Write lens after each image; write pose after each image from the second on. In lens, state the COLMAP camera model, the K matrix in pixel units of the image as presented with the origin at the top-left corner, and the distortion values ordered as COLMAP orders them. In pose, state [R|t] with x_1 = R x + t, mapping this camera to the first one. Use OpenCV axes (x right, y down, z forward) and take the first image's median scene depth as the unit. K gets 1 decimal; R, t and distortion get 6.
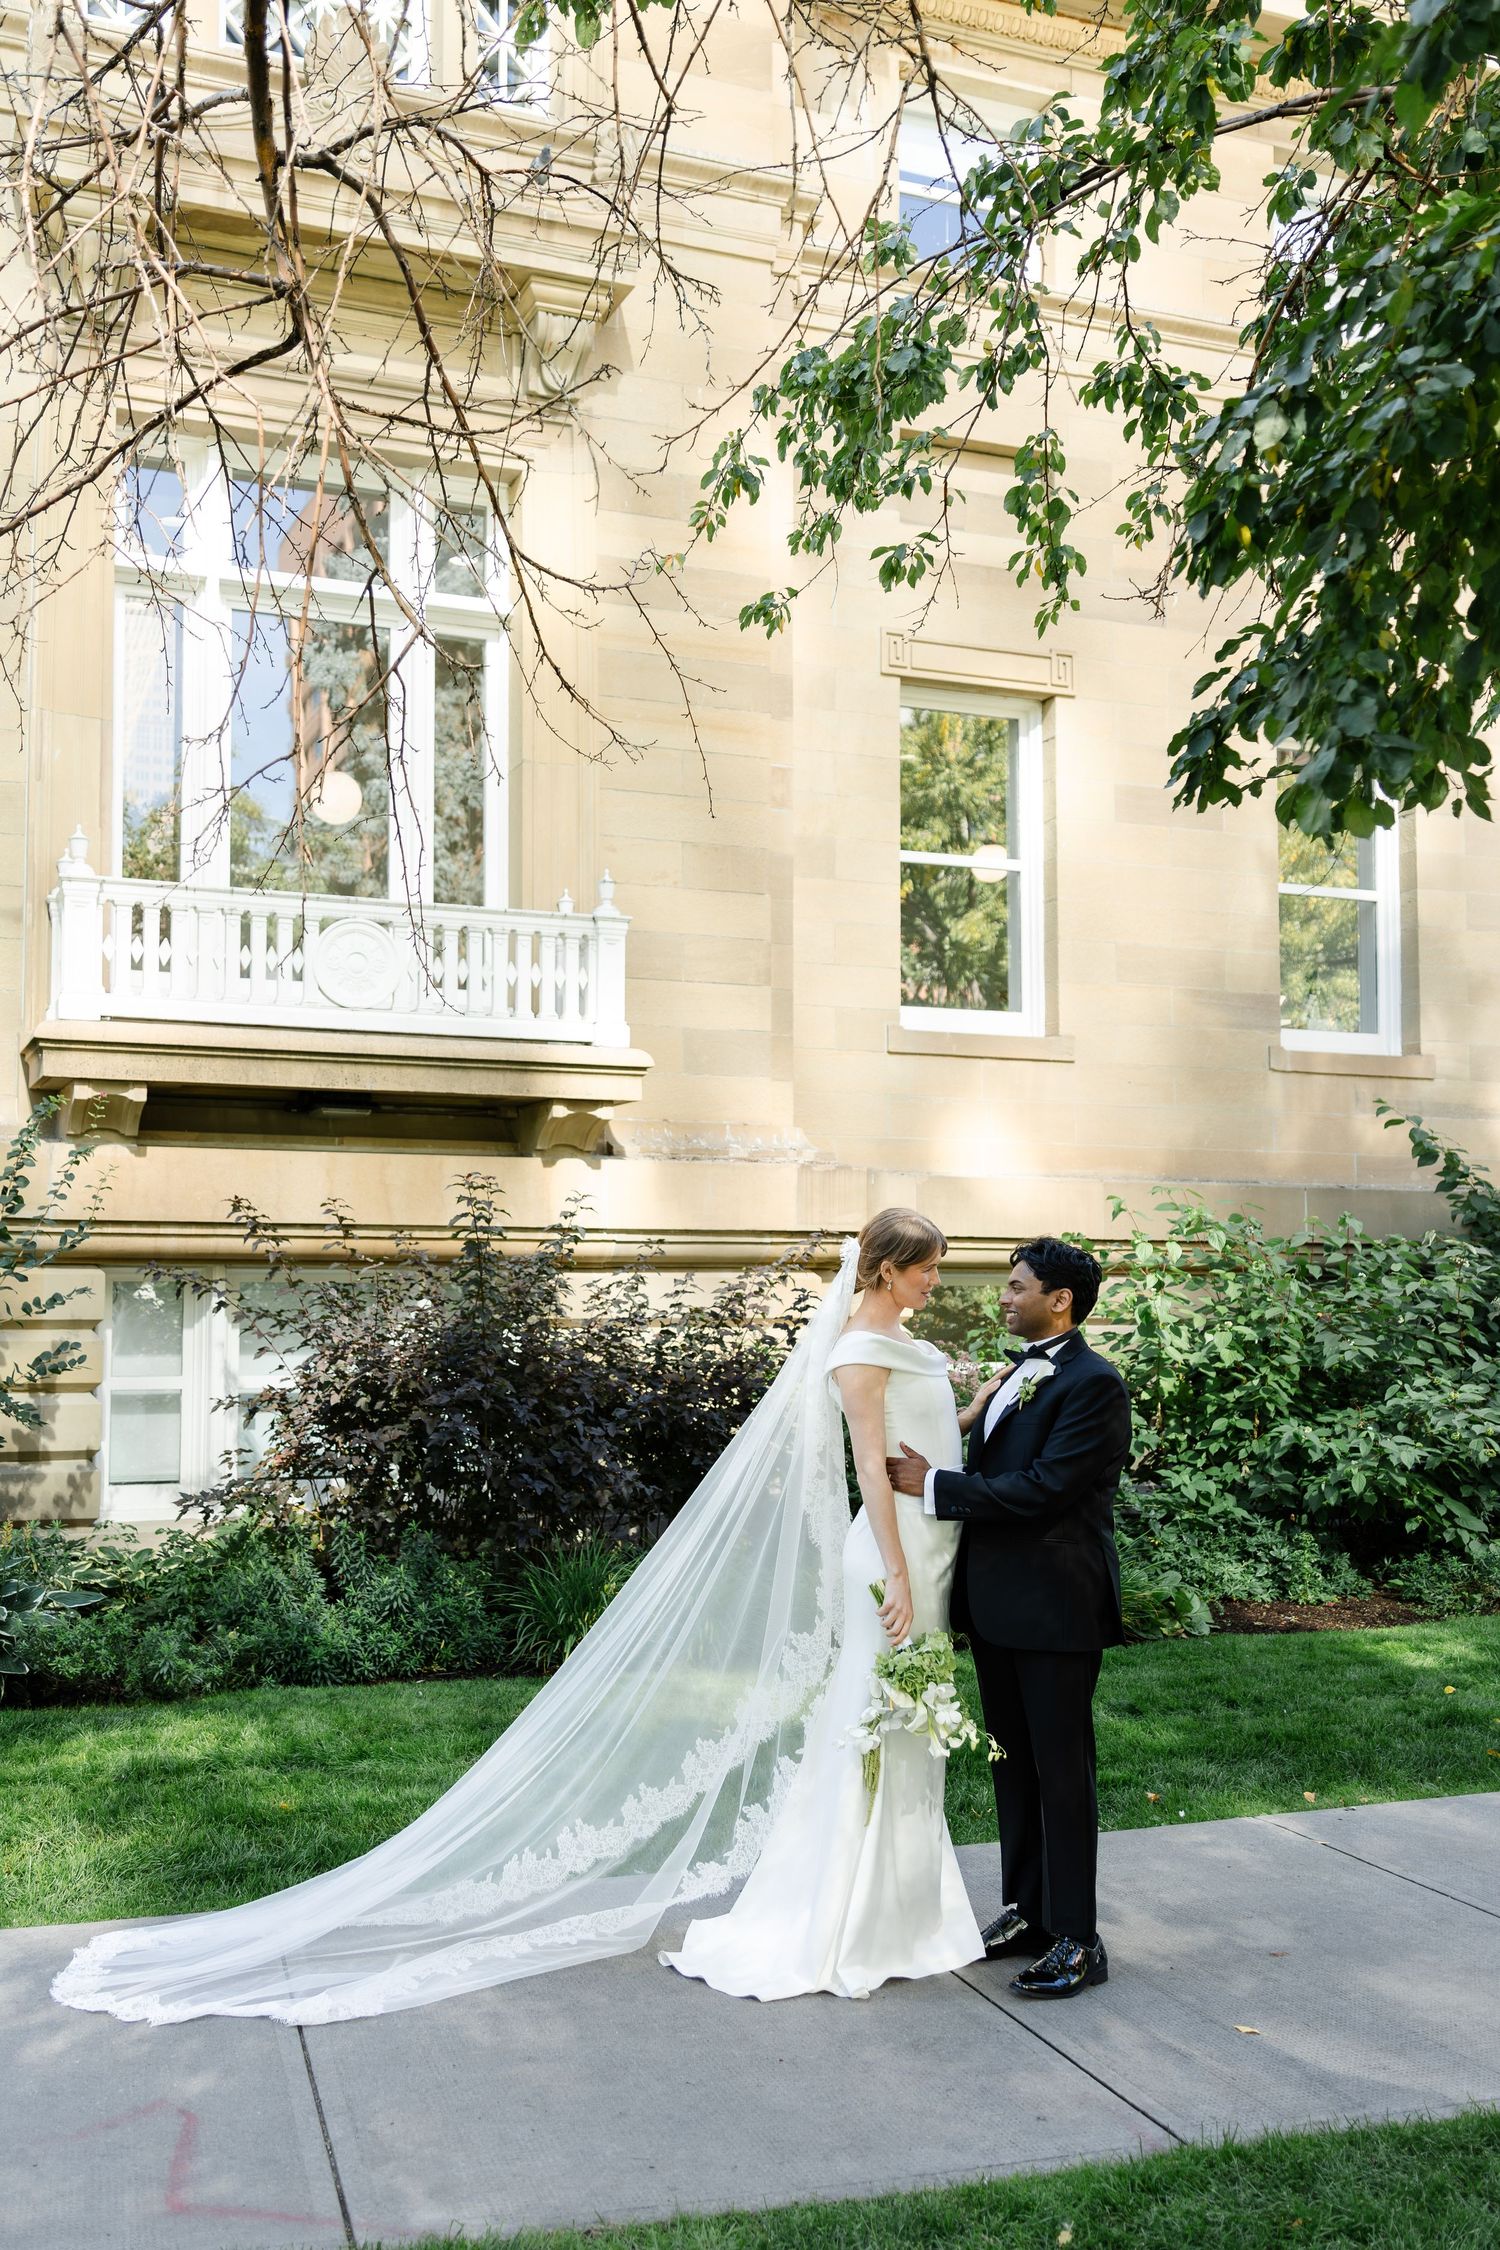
lens RADIAL K [[2337.3, 0, 318.7], [0, 2337.3, 1238.3], [0, 0, 1]] dist [0.051728, 0.015134]
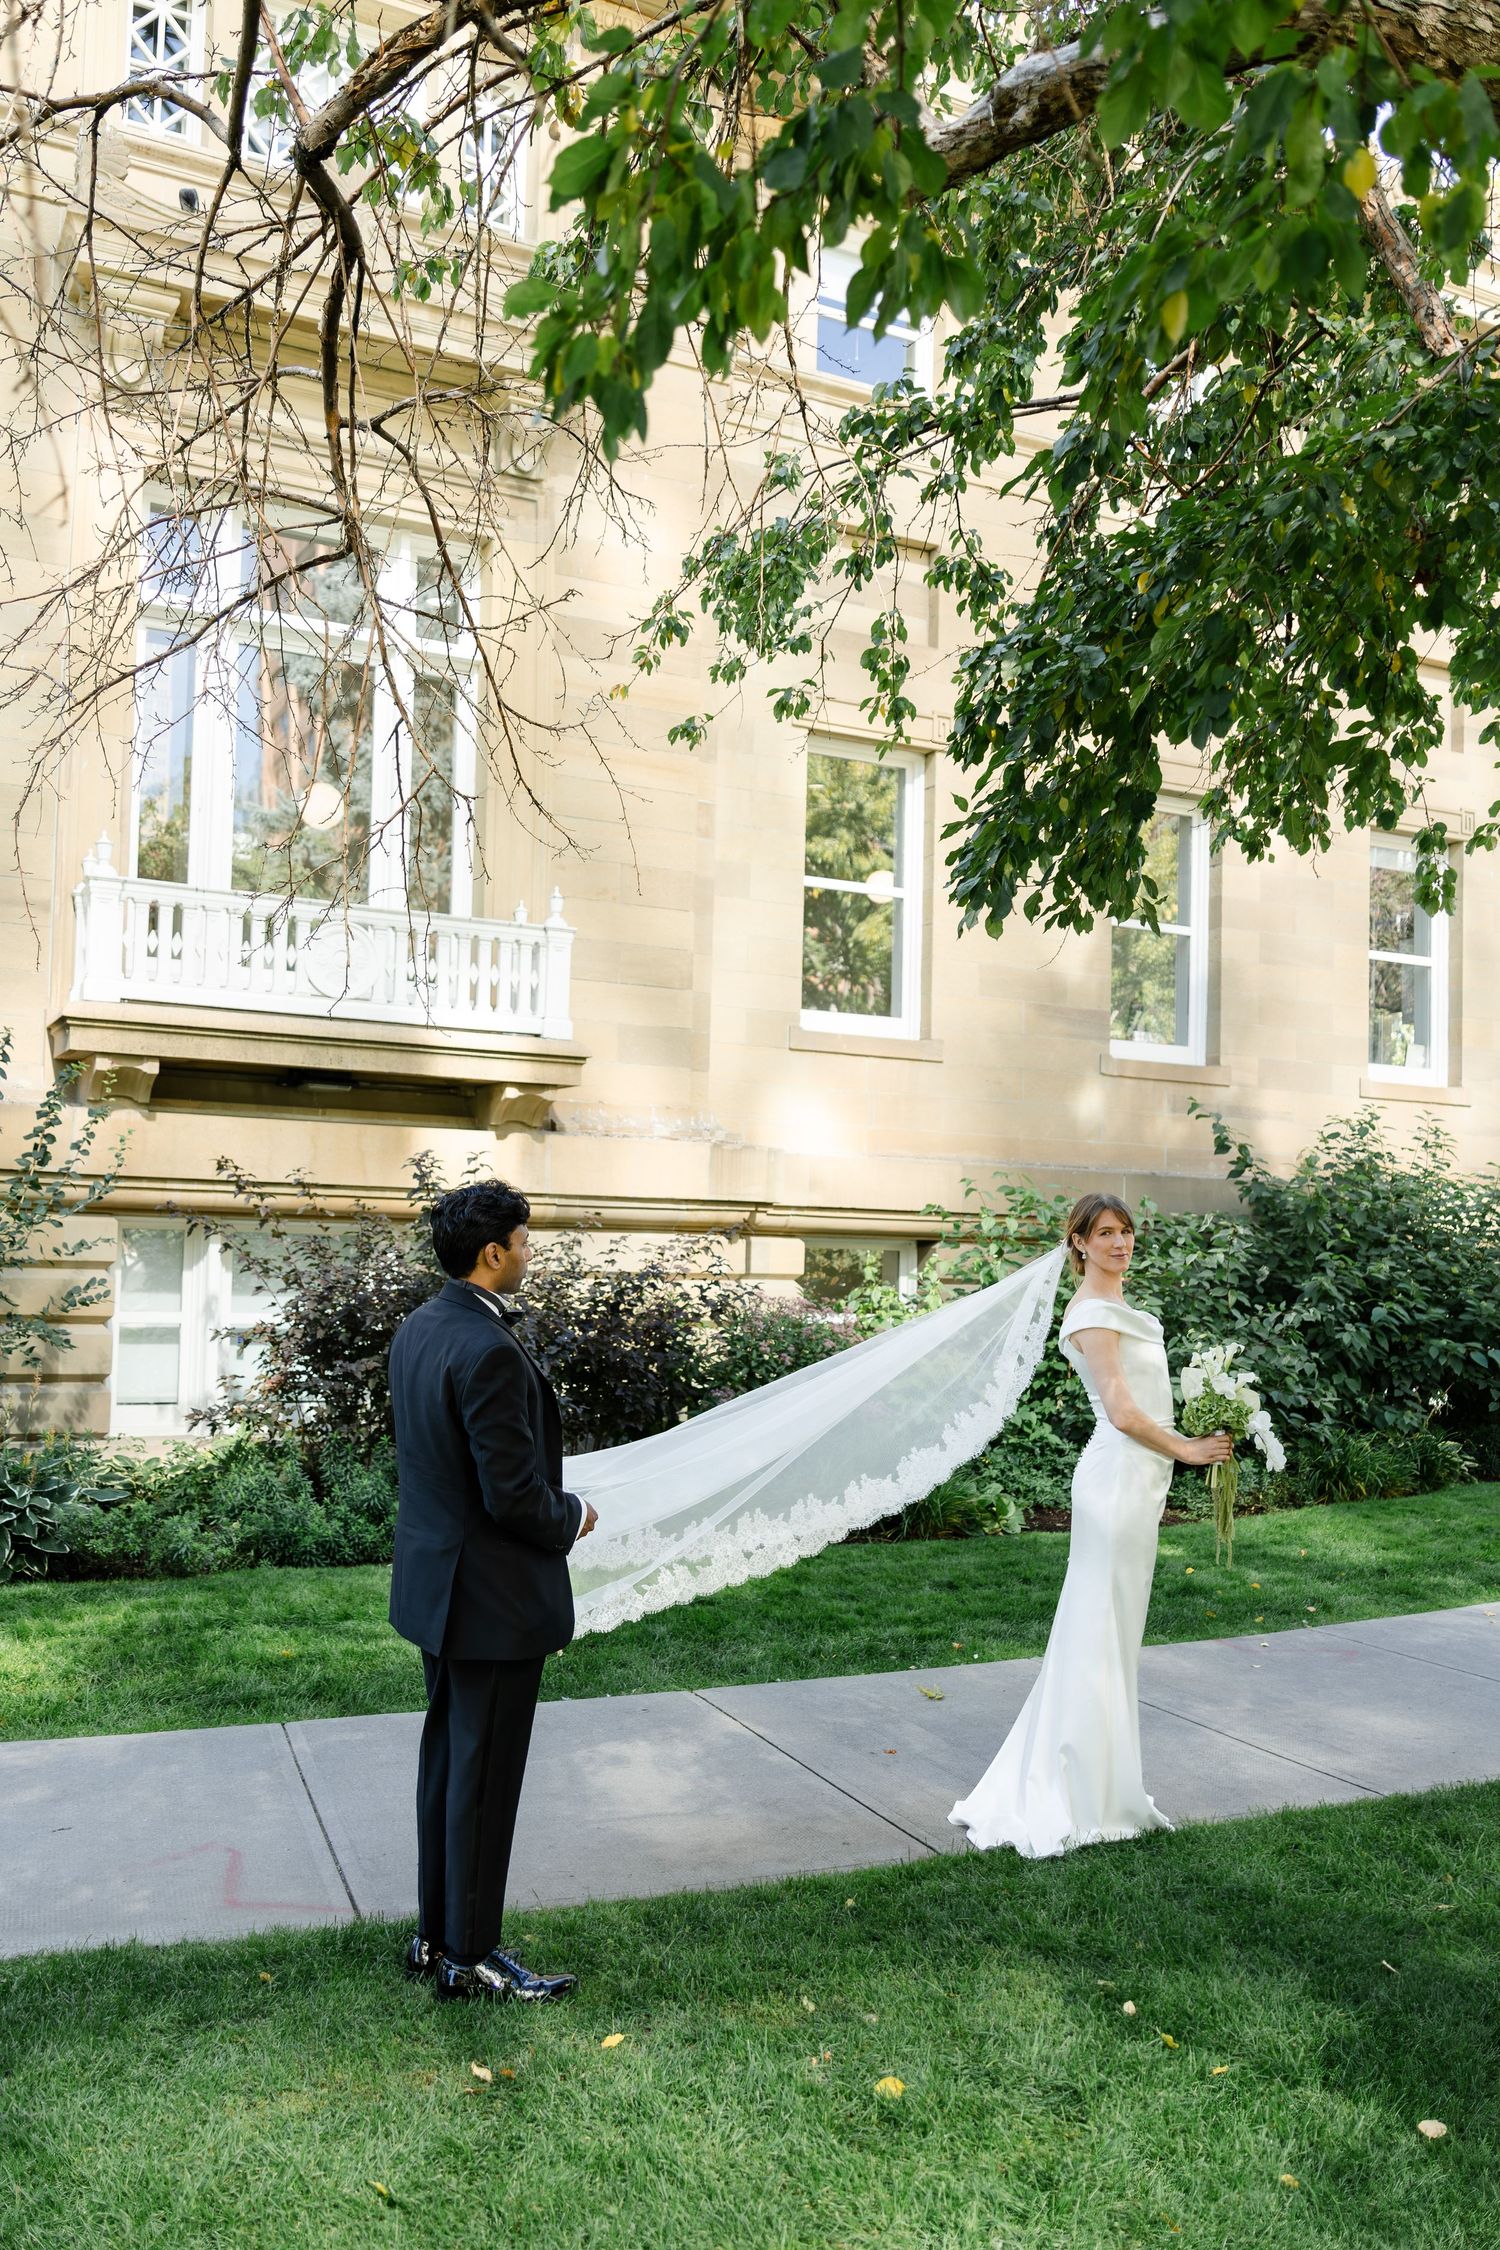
lens RADIAL K [[2256.0, 0, 518.9], [0, 2256.0, 1293.3], [0, 0, 1]] dist [0.008873, 0.003628]
pose [[0.993349, 0.020126, 0.113370, -0.023462], [-0.025273, 0.998705, 0.044148, -0.004523], [-0.112335, -0.046720, 0.992571, -0.148227]]
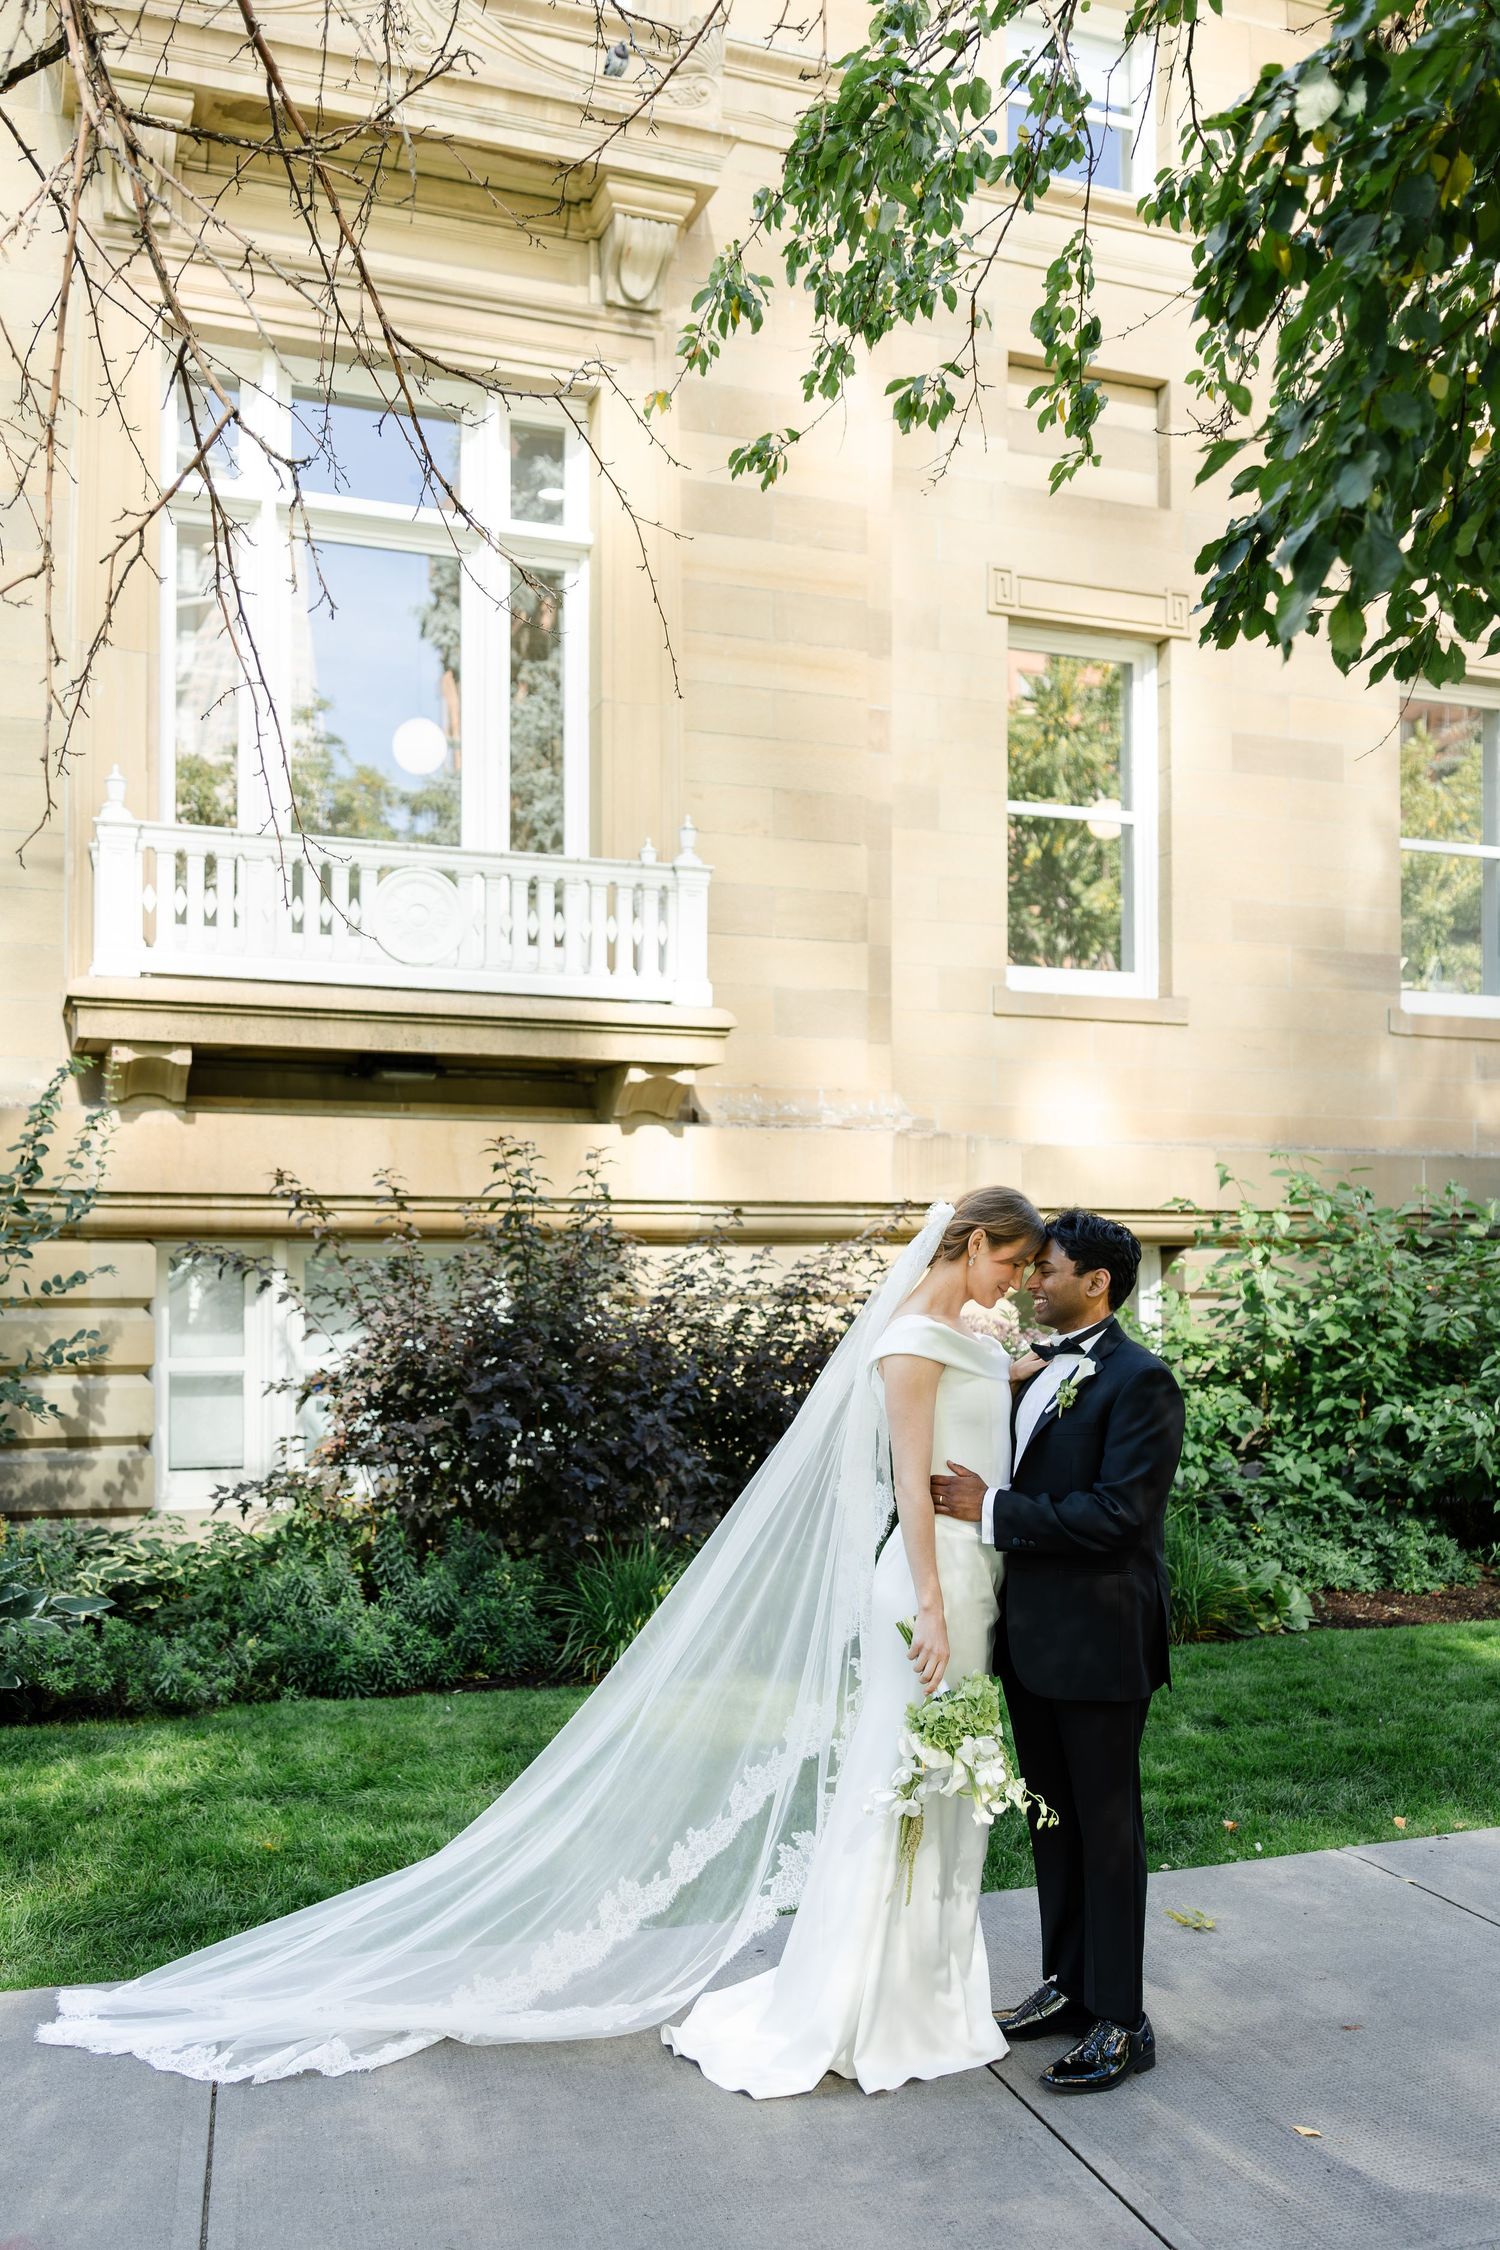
lens RADIAL K [[2256.0, 0, 518.9], [0, 2256.0, 1293.3], [0, 0, 1]] dist [0.008873, 0.003628]
pose [[0.999947, -0.002844, 0.009931, 0.054016], [0.002477, 0.999320, 0.036787, -0.000088], [-0.010028, -0.036760, 0.999274, 0.107298]]
